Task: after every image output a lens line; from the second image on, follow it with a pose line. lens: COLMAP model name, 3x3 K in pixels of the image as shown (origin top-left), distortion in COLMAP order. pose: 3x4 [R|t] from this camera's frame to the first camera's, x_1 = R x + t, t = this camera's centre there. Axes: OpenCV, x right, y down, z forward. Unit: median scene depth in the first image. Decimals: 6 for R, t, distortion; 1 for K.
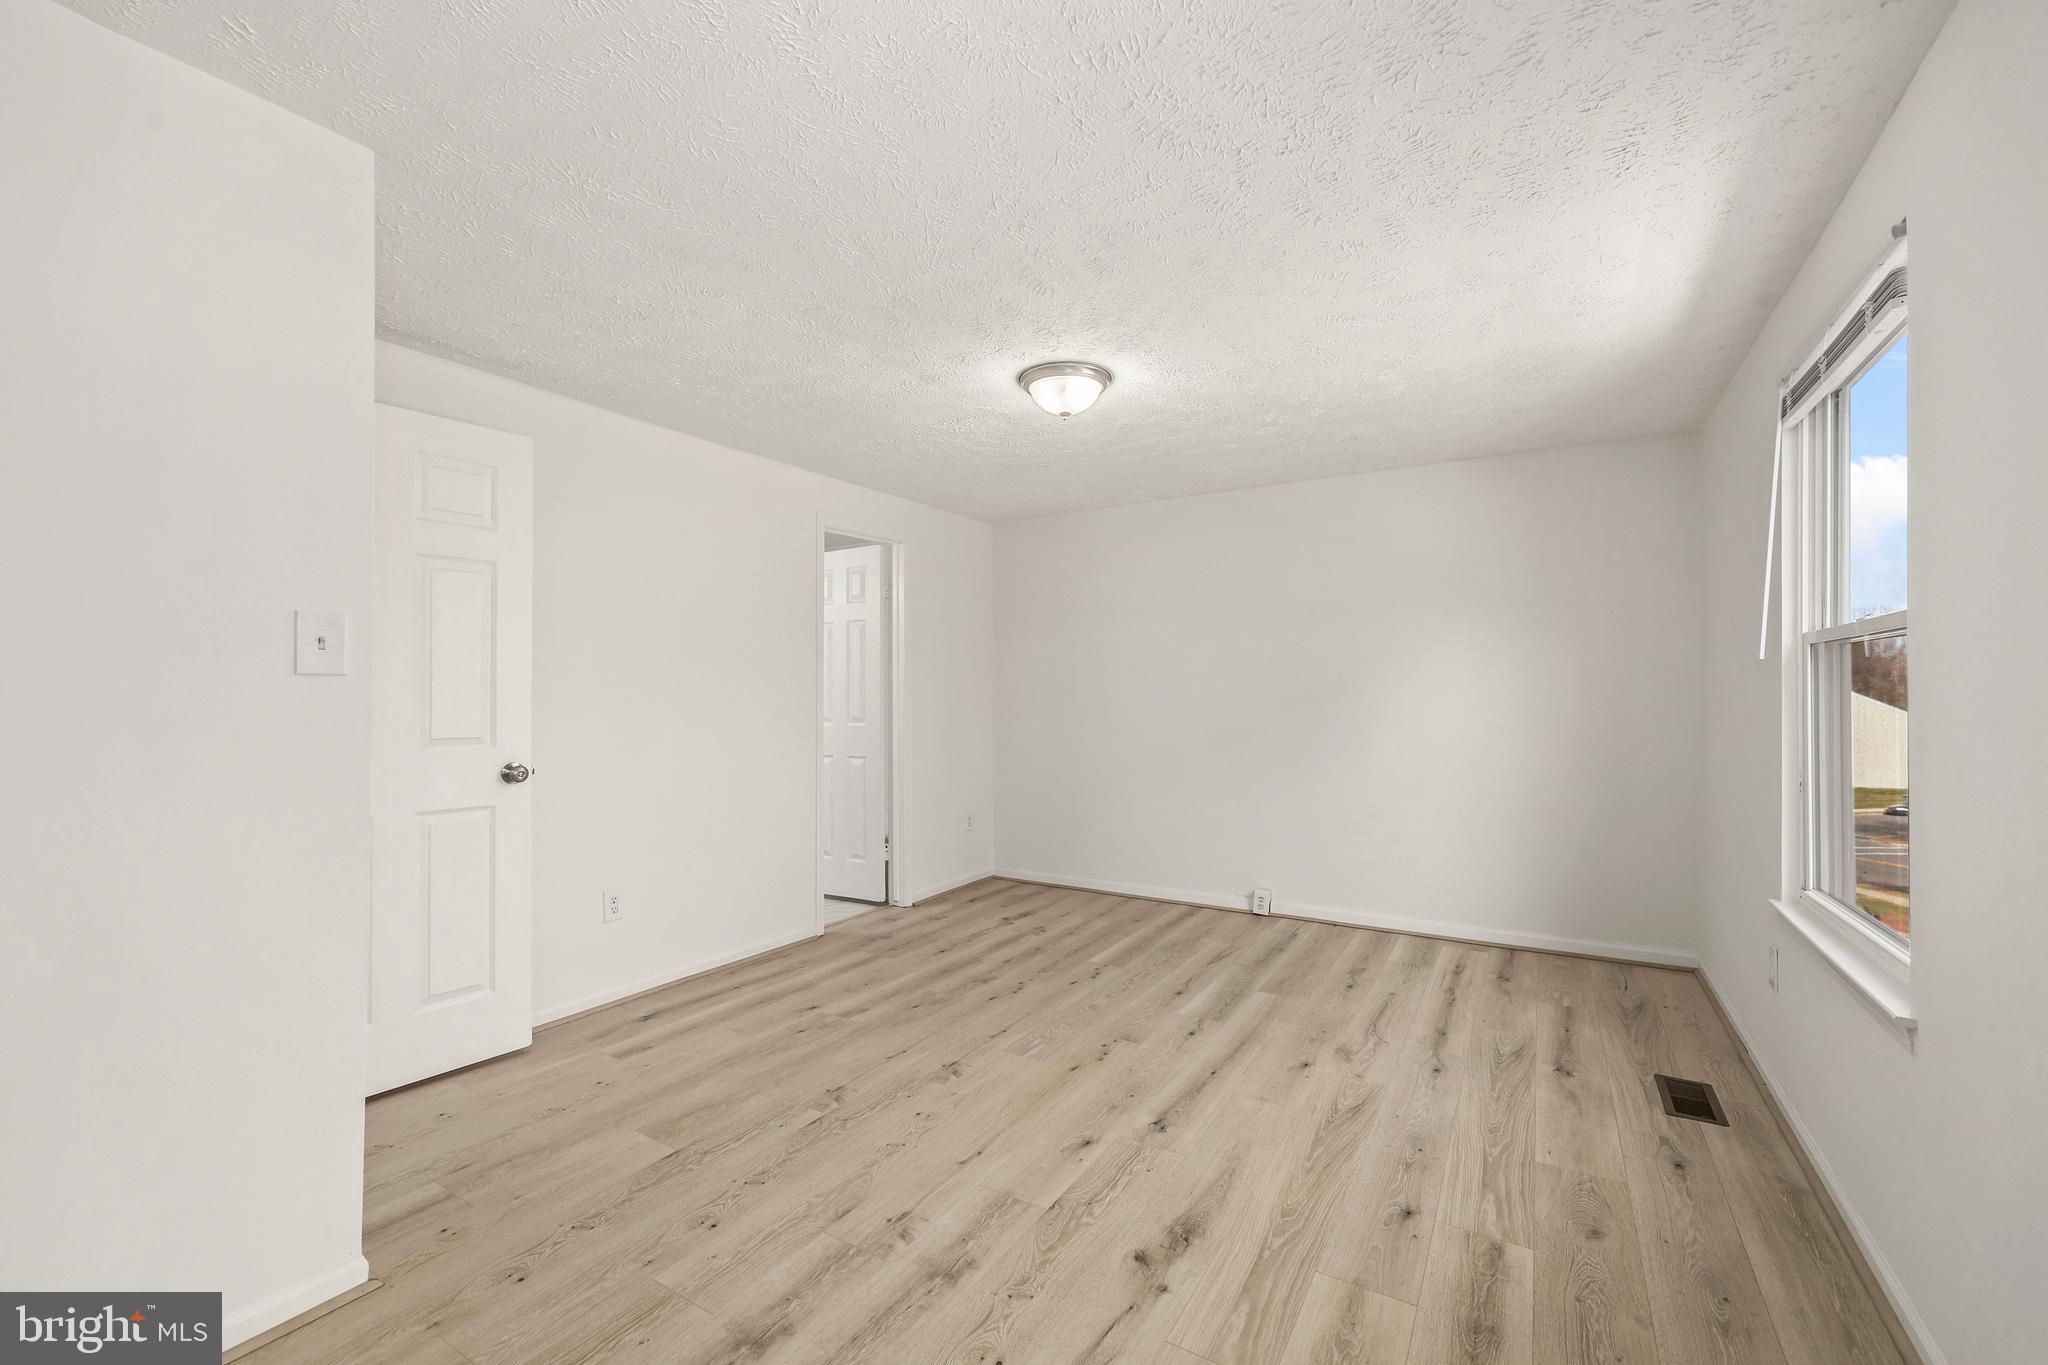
lens RADIAL K [[838.8, 0, 1022.1], [0, 838.8, 690.2], [0, 0, 1]] dist [-0.001561, 0.000880]
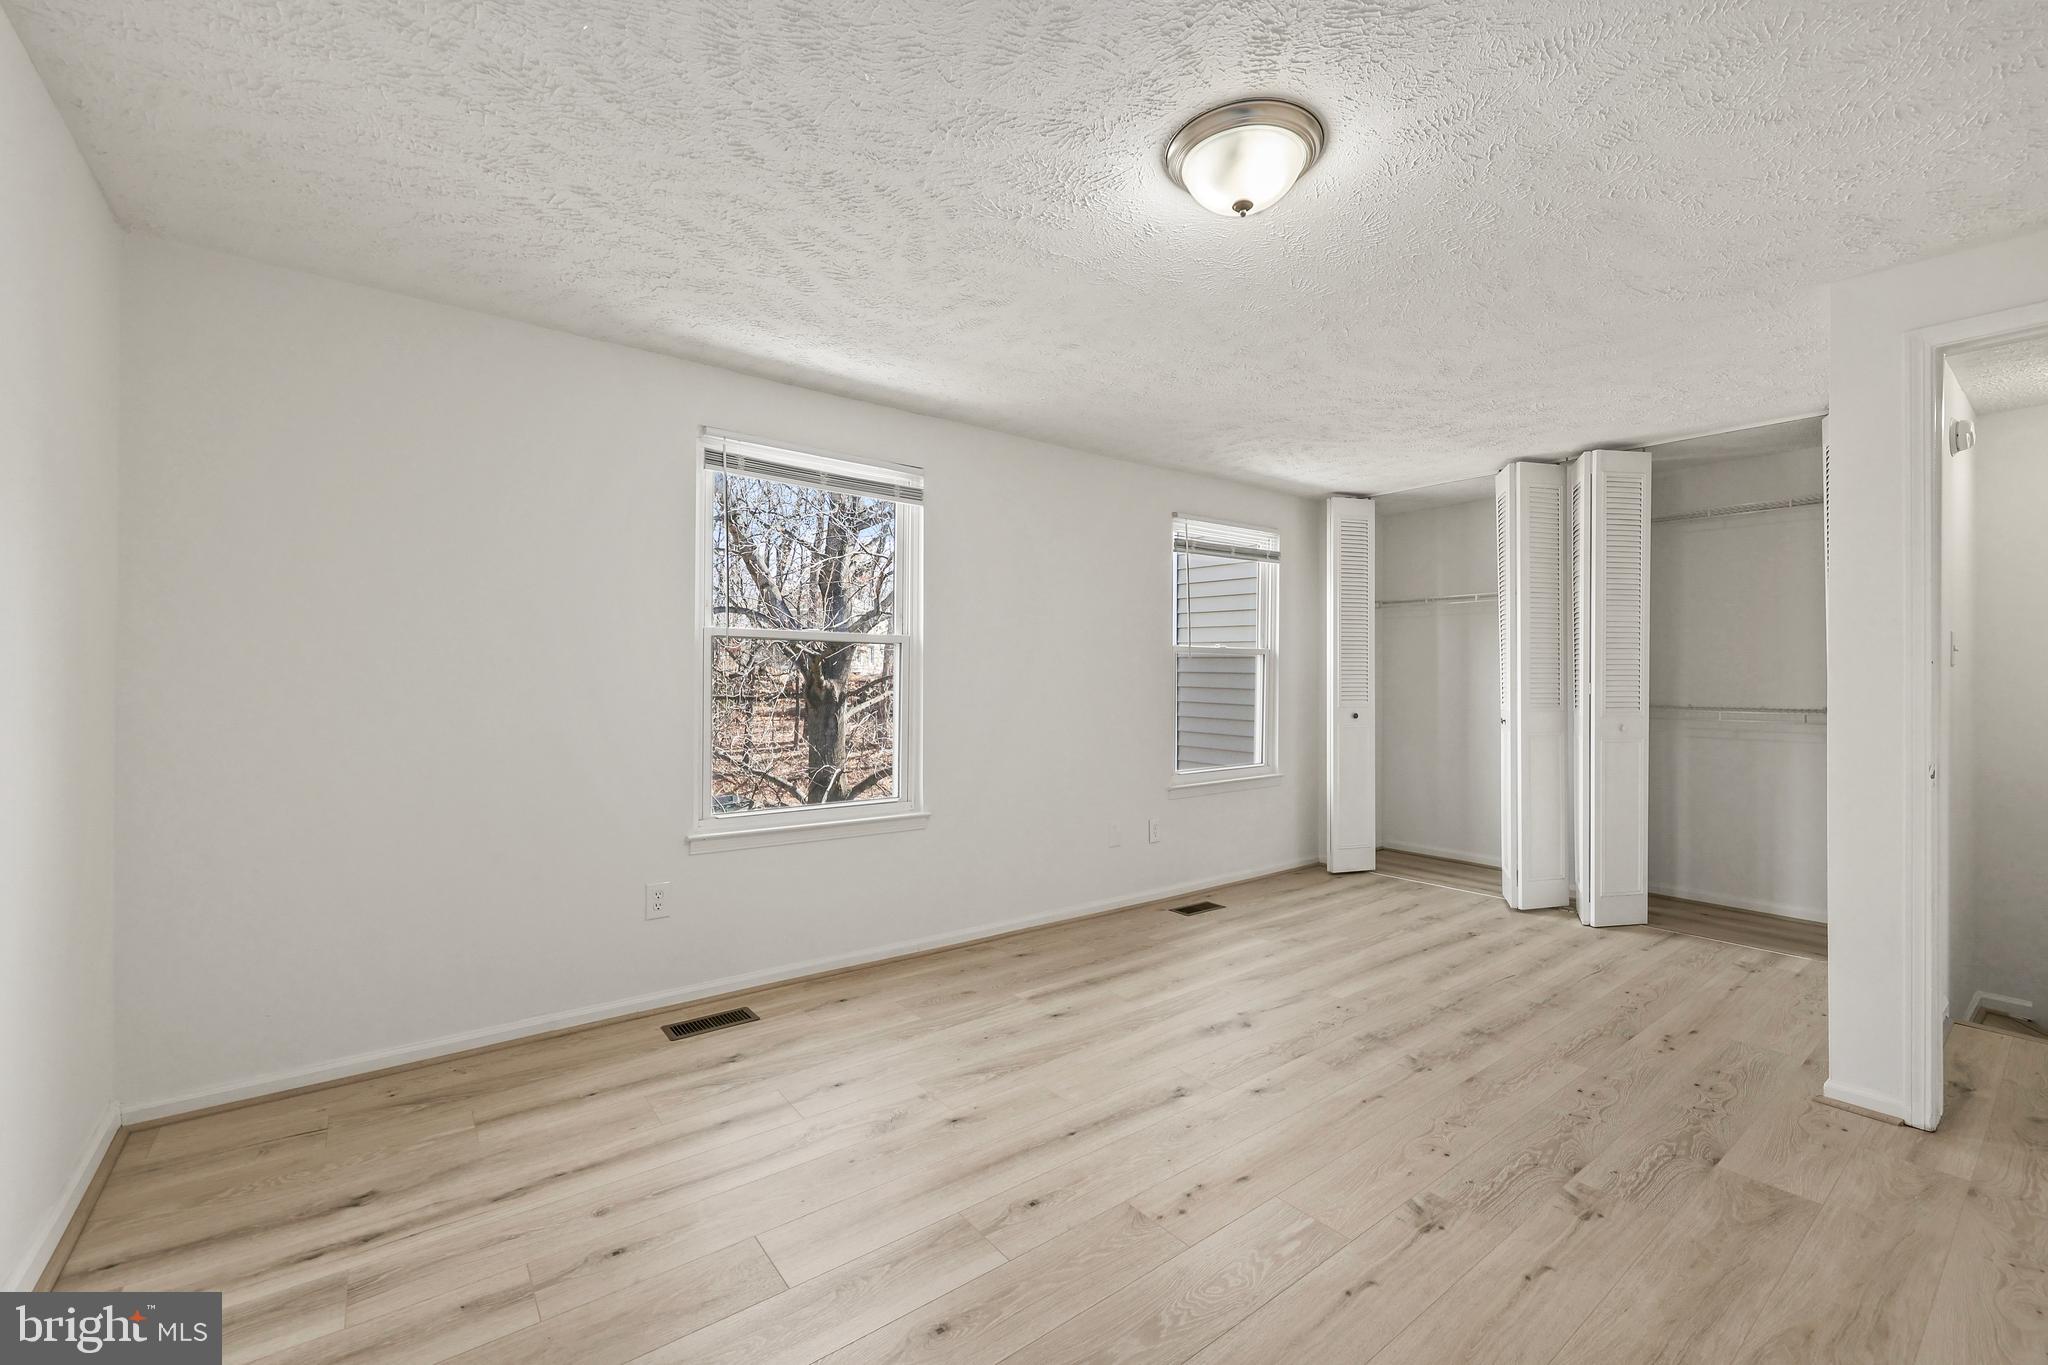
lens RADIAL K [[838.8, 0, 1014.5], [0, 838.8, 680.8], [0, 0, 1]] dist [-0.001561, 0.000880]
pose [[-0.931604, -0.002822, 0.363465, -0.018774], [-0.004937, 0.999976, -0.004888, 0.014404], [-0.363442, -0.006348, -0.931595, 1.854229]]
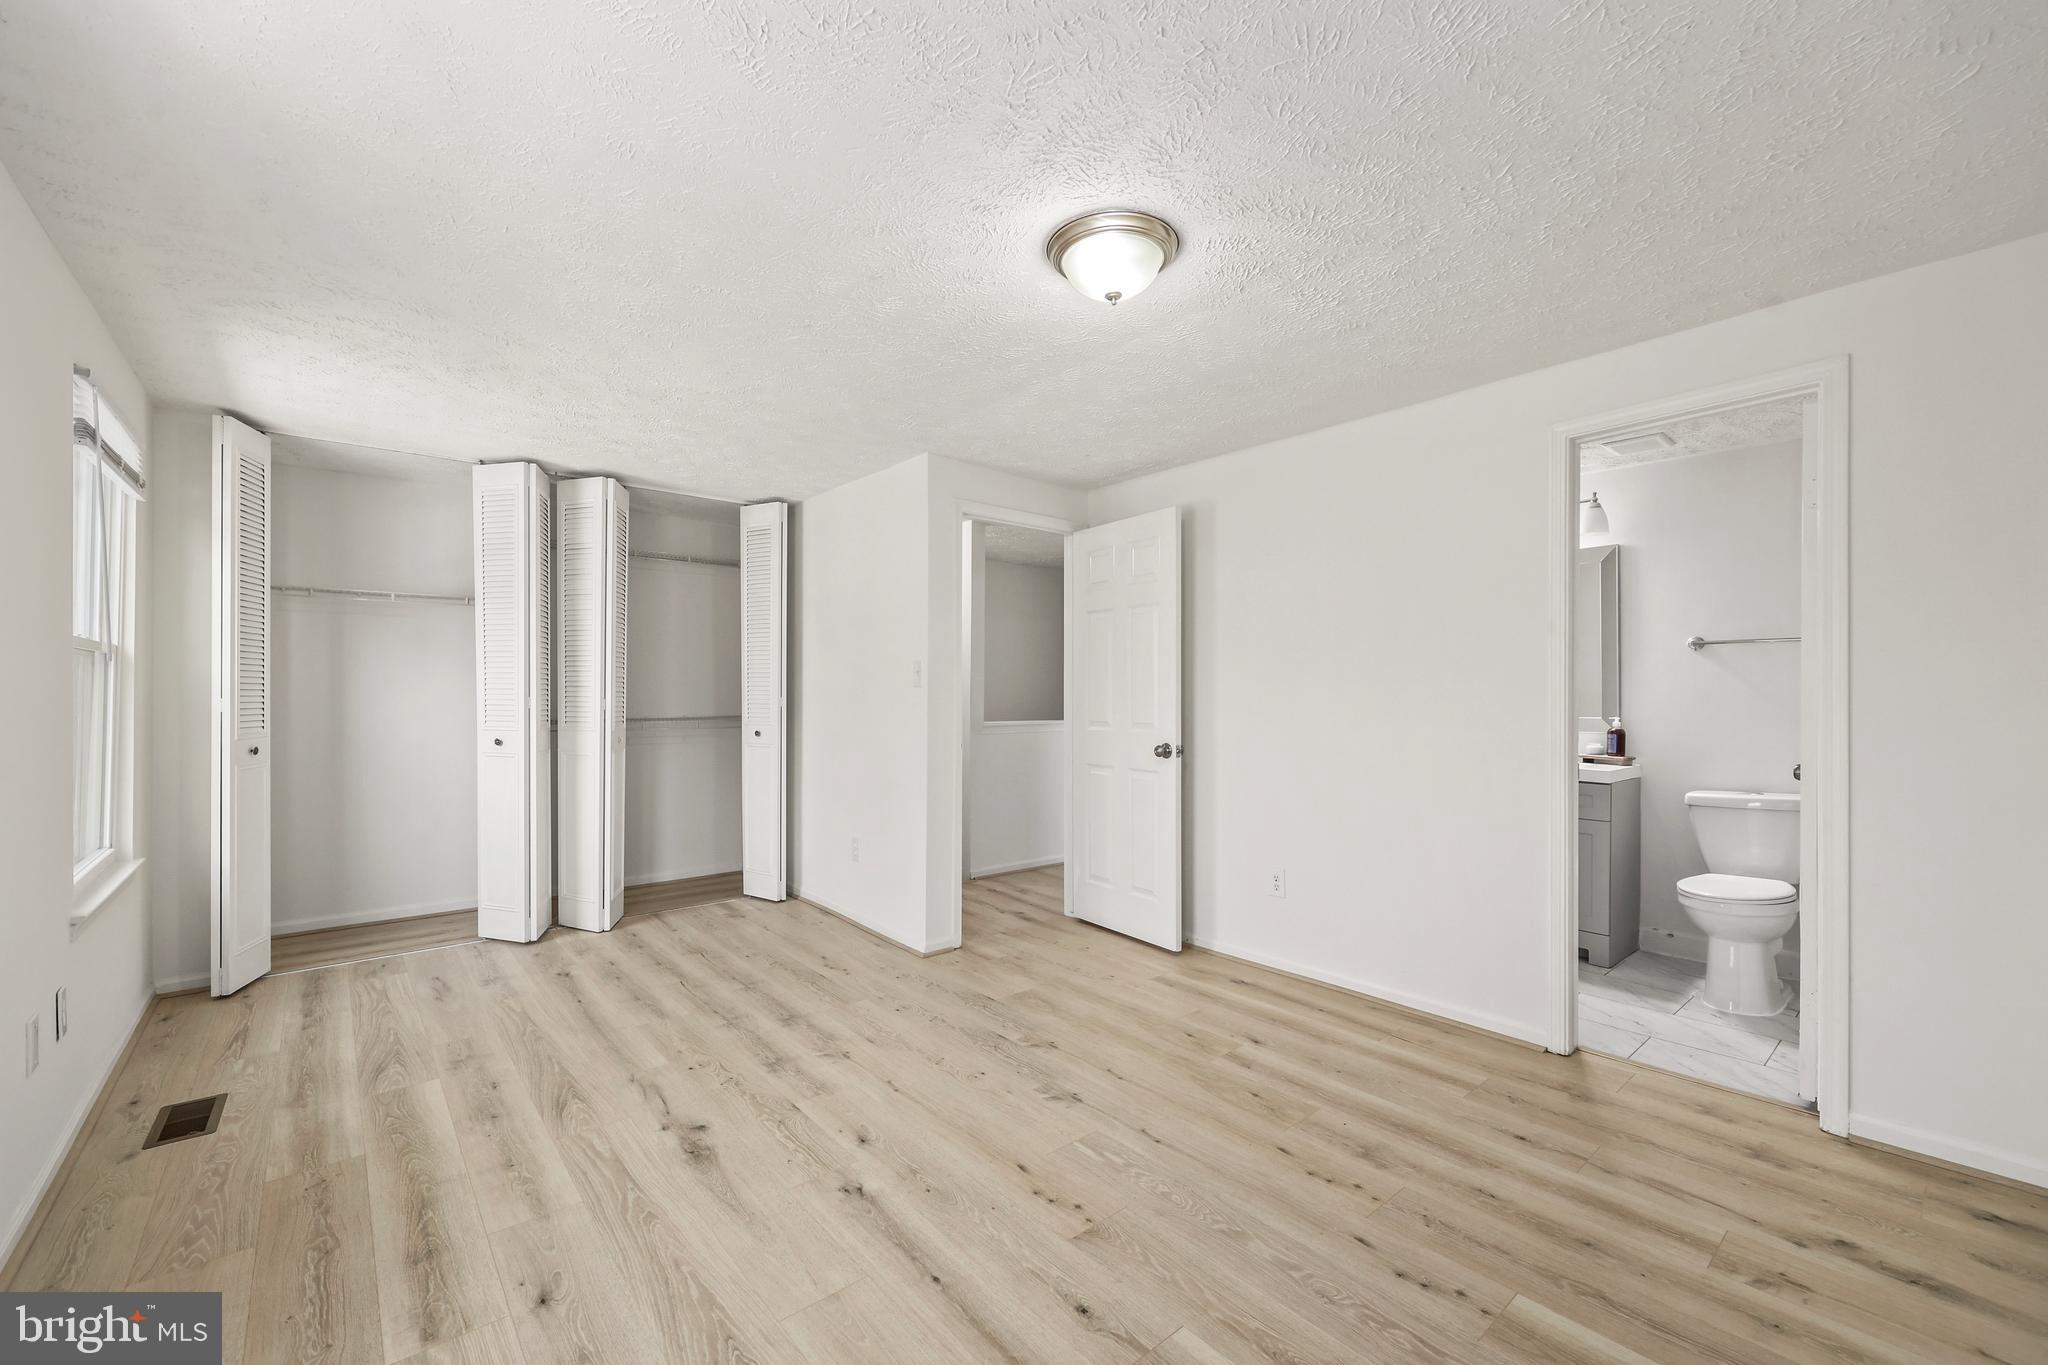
lens RADIAL K [[838.8, 0, 1051.4], [0, 838.8, 690.9], [0, 0, 1]] dist [-0.001561, 0.000880]
pose [[-0.295098, -0.002100, -0.955465, 0.851984], [0.007103, 0.999965, -0.004391, 0.003362], [0.955441, -0.008082, -0.295073, 1.324433]]
